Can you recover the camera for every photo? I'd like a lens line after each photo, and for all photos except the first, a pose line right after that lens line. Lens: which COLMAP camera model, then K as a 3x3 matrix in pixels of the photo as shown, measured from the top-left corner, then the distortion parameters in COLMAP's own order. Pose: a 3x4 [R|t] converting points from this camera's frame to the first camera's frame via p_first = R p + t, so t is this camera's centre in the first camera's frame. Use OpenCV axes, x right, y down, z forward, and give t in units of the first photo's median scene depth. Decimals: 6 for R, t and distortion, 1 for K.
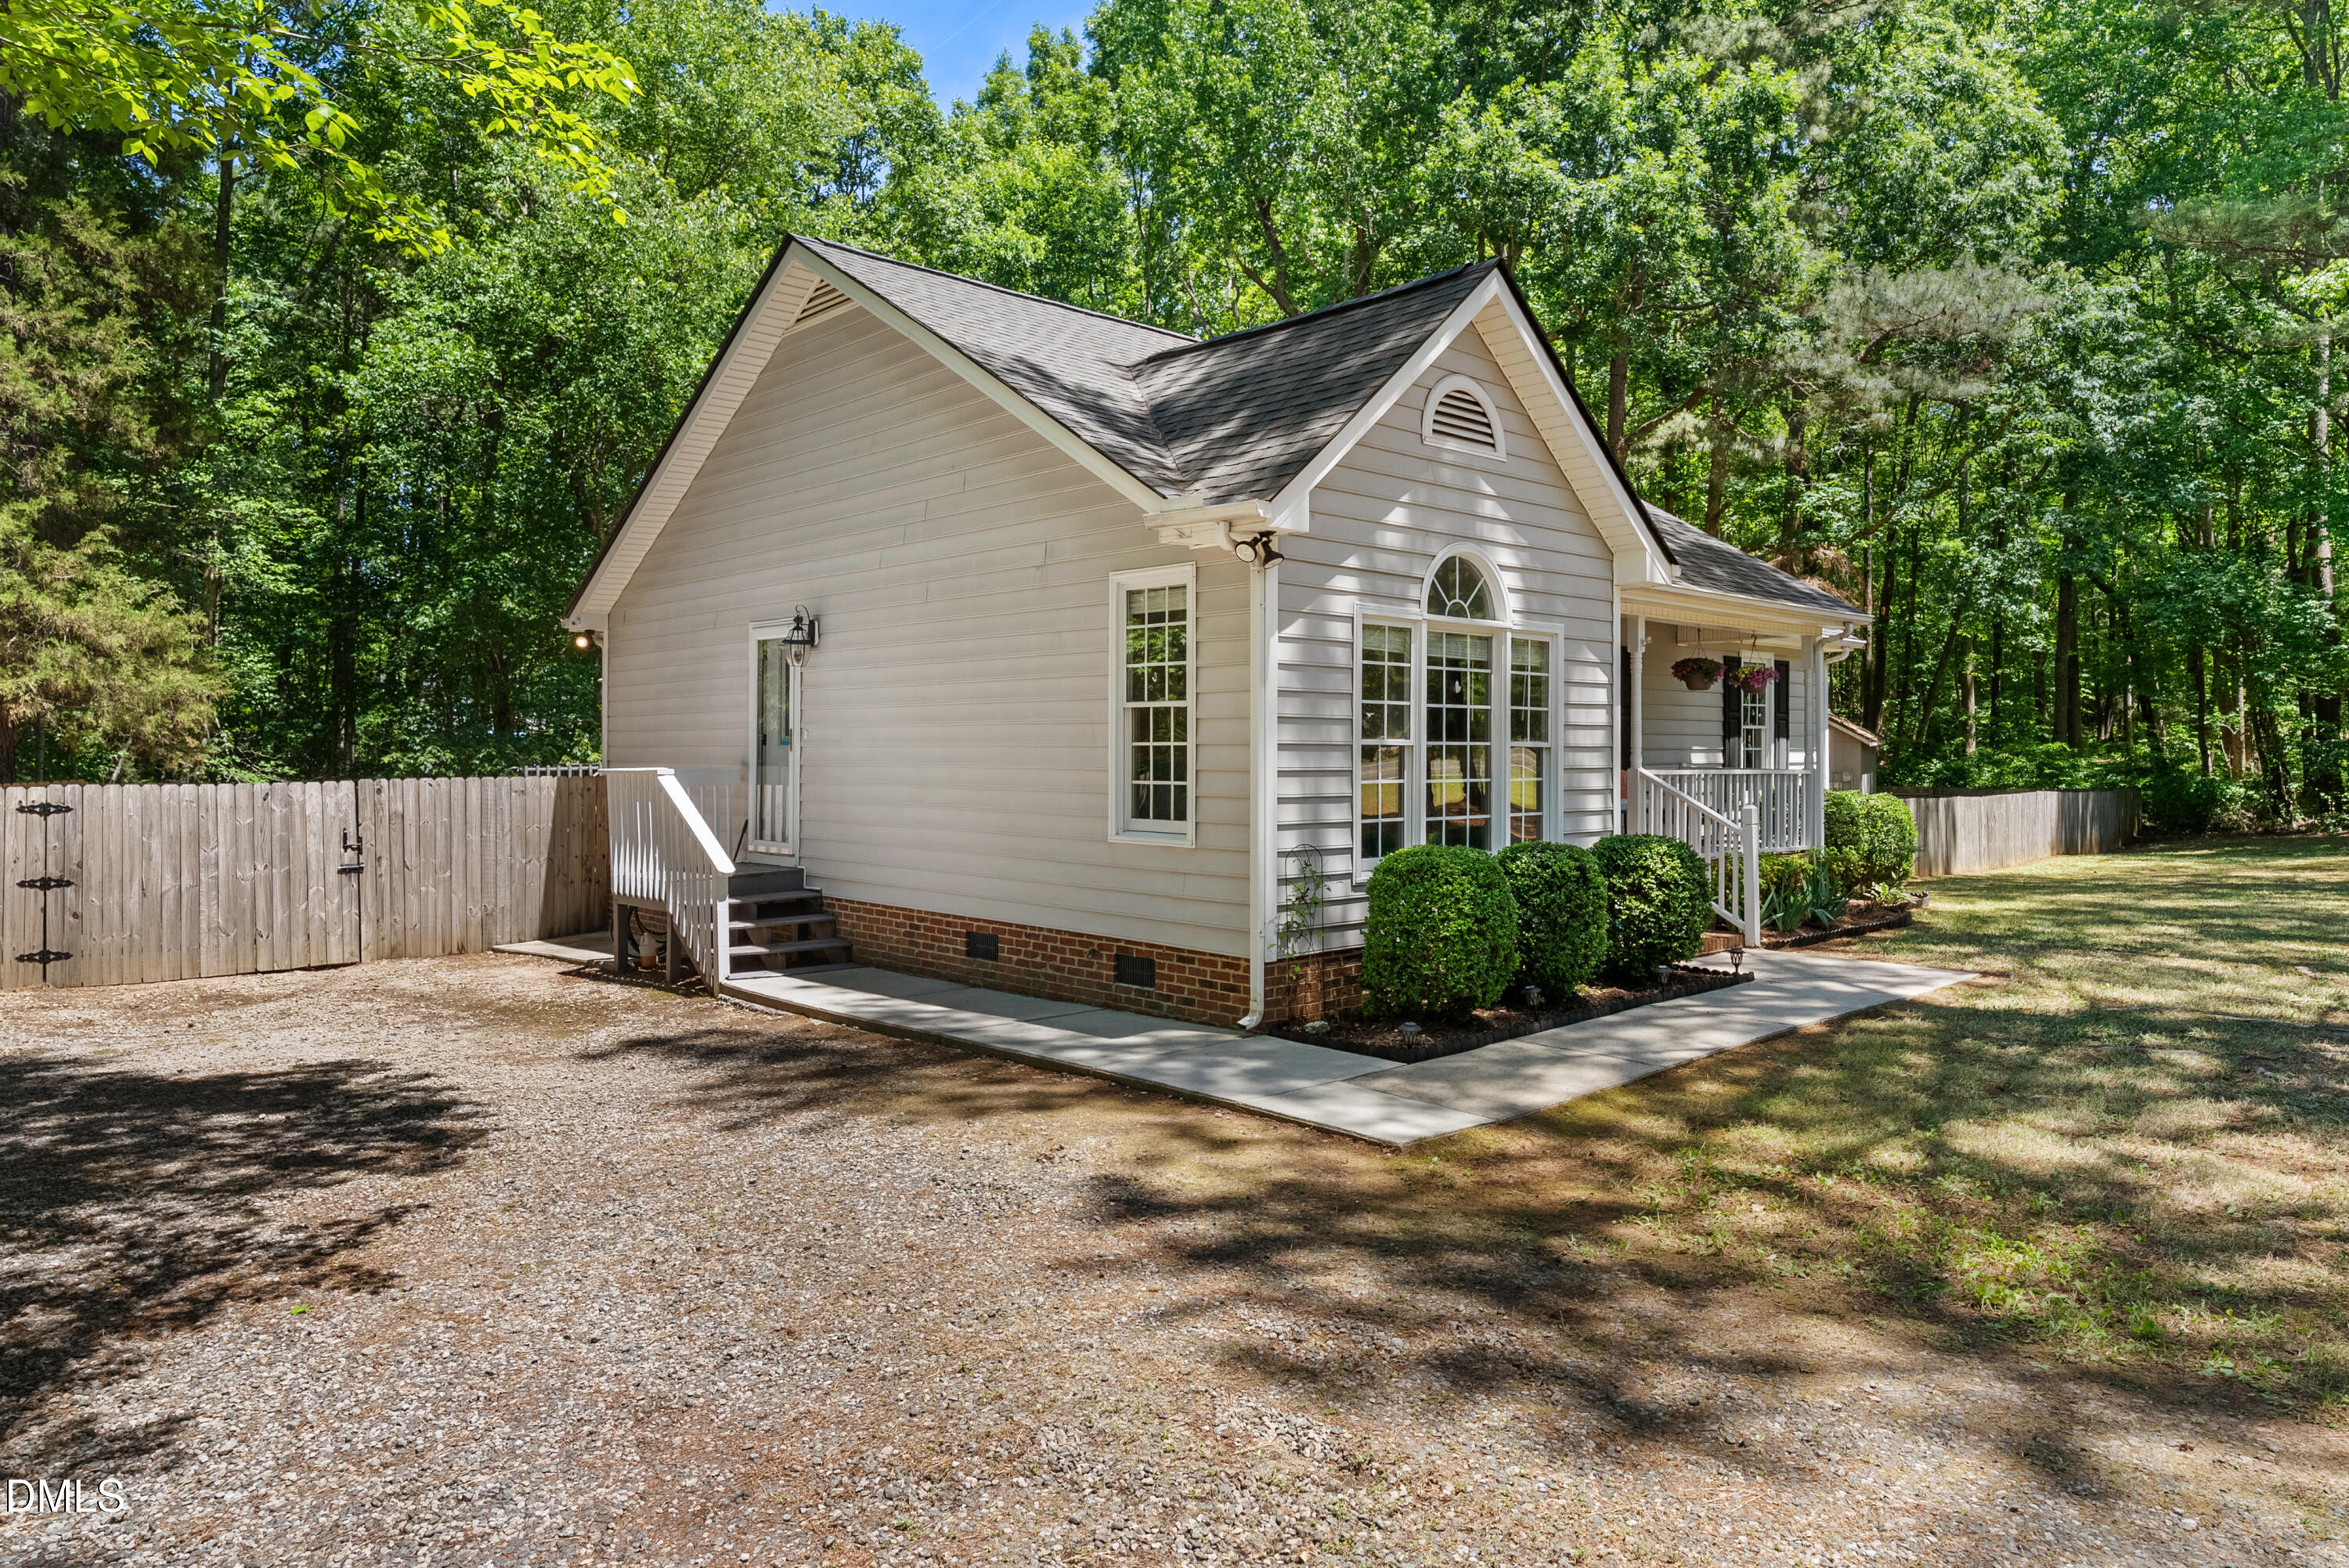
lens RADIAL K [[1466.0, 0, 1178.4], [0, 1466.0, 743.0], [0, 0, 1]] dist [-0.006233, 0.000045]
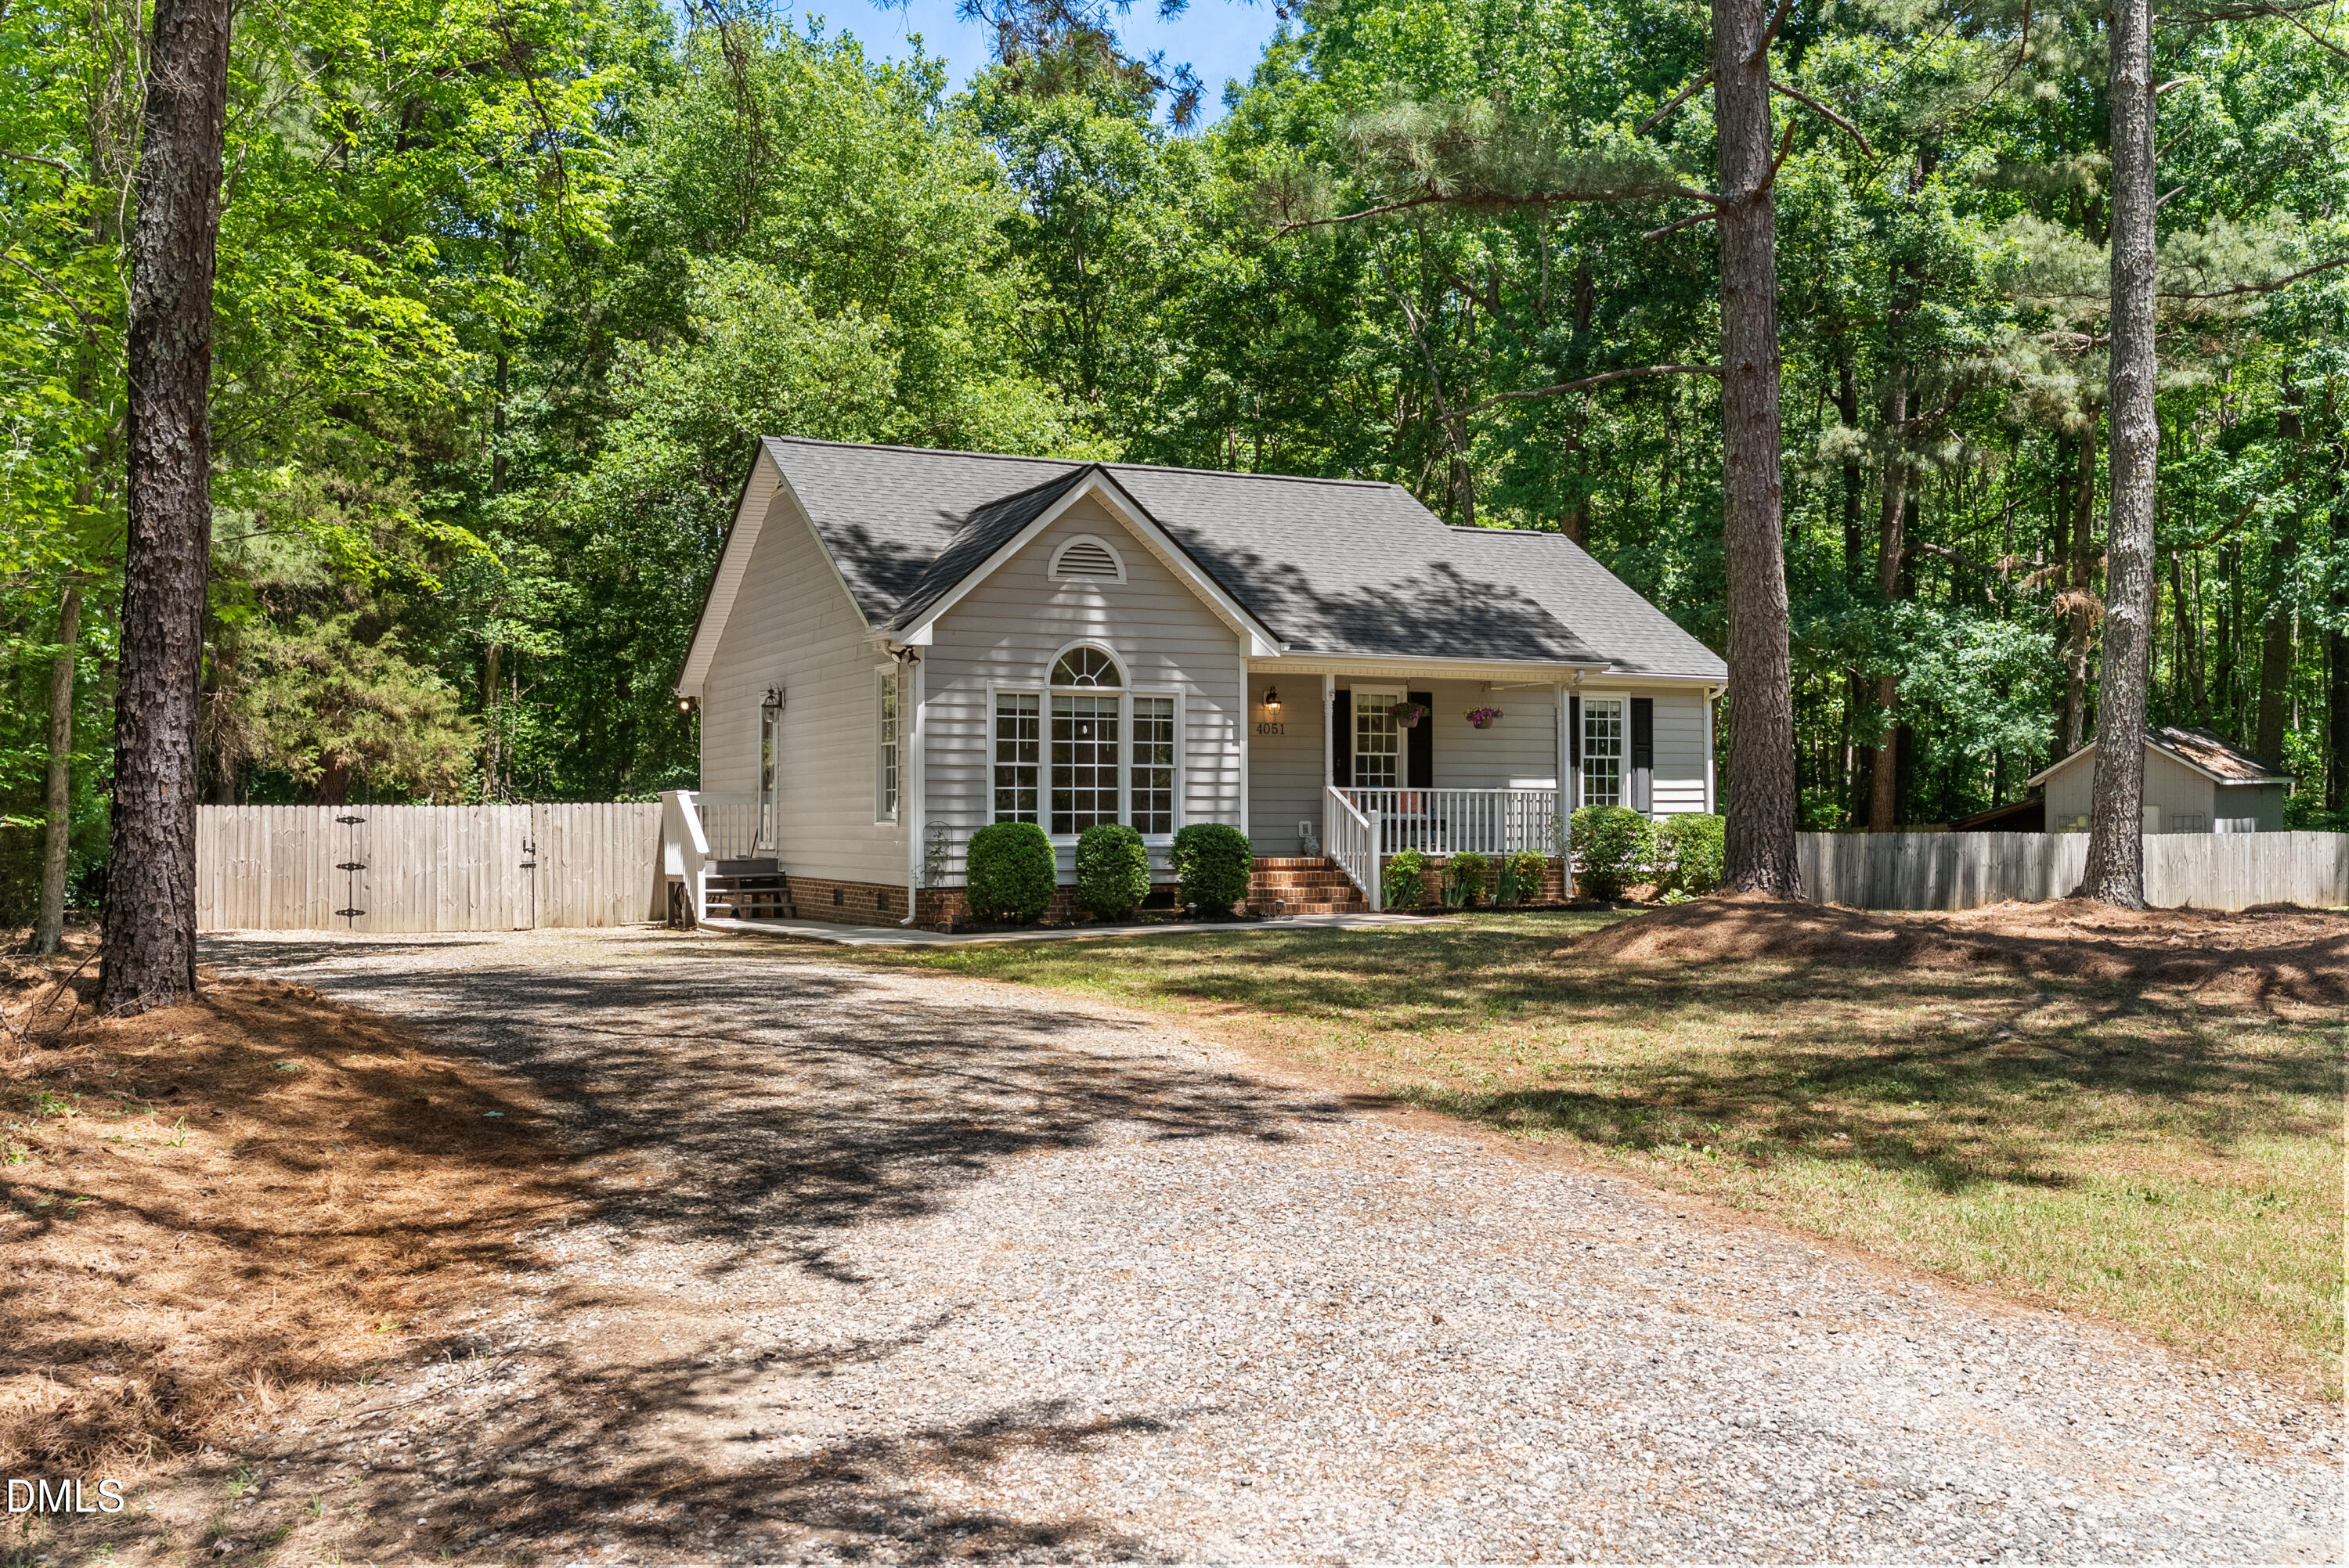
lens RADIAL K [[2115.2, 0, 1174.5], [0, 2115.2, 784.0], [0, 0, 1]] dist [-0.003846, 0.000268]
pose [[0.951556, -0.008563, -0.307356, 0.608510], [0.004637, 0.999898, -0.013501, 0.032154], [0.307441, 0.011422, 0.951499, -0.708659]]
